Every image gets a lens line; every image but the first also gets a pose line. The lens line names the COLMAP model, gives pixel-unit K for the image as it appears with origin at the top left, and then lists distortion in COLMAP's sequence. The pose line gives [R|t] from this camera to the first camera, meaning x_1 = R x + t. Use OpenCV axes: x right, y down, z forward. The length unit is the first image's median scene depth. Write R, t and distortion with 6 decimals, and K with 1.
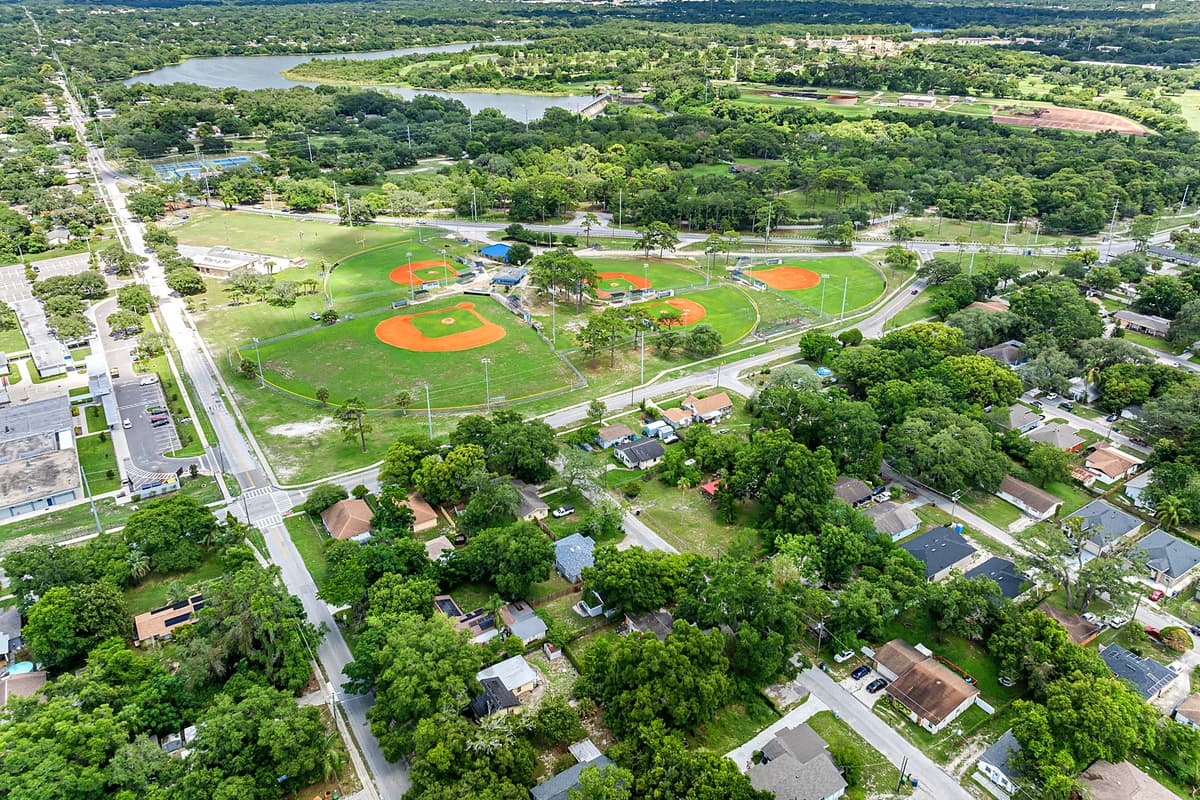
lens RADIAL K [[842.7, 0, 598.6], [0, 842.7, 345.1], [0, 0, 1]] dist [-0.006706, 0.011282]
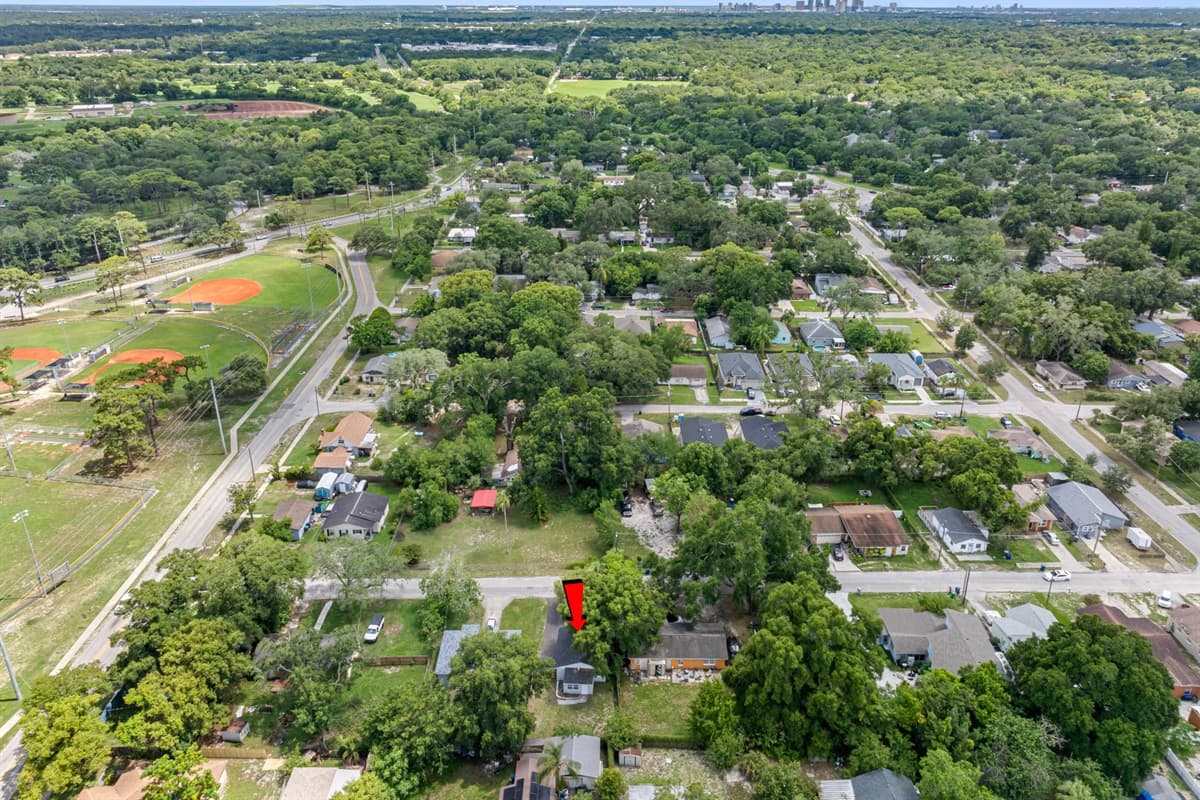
lens RADIAL K [[851.1, 0, 598.3], [0, 851.1, 343.4], [0, 0, 1]] dist [0.003636, -0.009757]
pose [[0.549587, -0.314086, 0.774147, -0.271442], [0.336778, 0.931304, 0.138759, -0.030893], [-0.764549, 0.184456, 0.617610, 0.283947]]
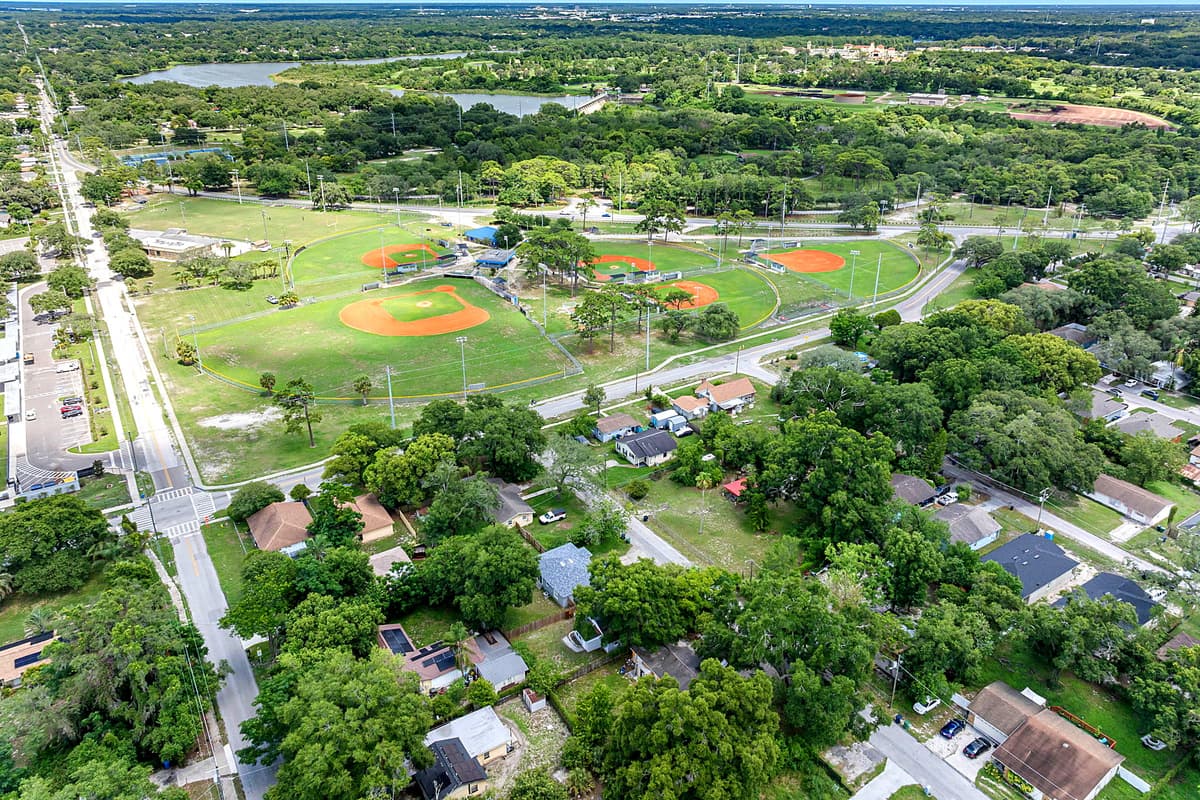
lens RADIAL K [[842.7, 0, 598.6], [0, 842.7, 345.1], [0, 0, 1]] dist [-0.006706, 0.011282]
pose [[0.999997, -0.001105, 0.002241, 0.000315], [0.001158, 0.999715, -0.023842, 0.037359], [-0.002214, 0.023844, 0.999713, 0.135884]]
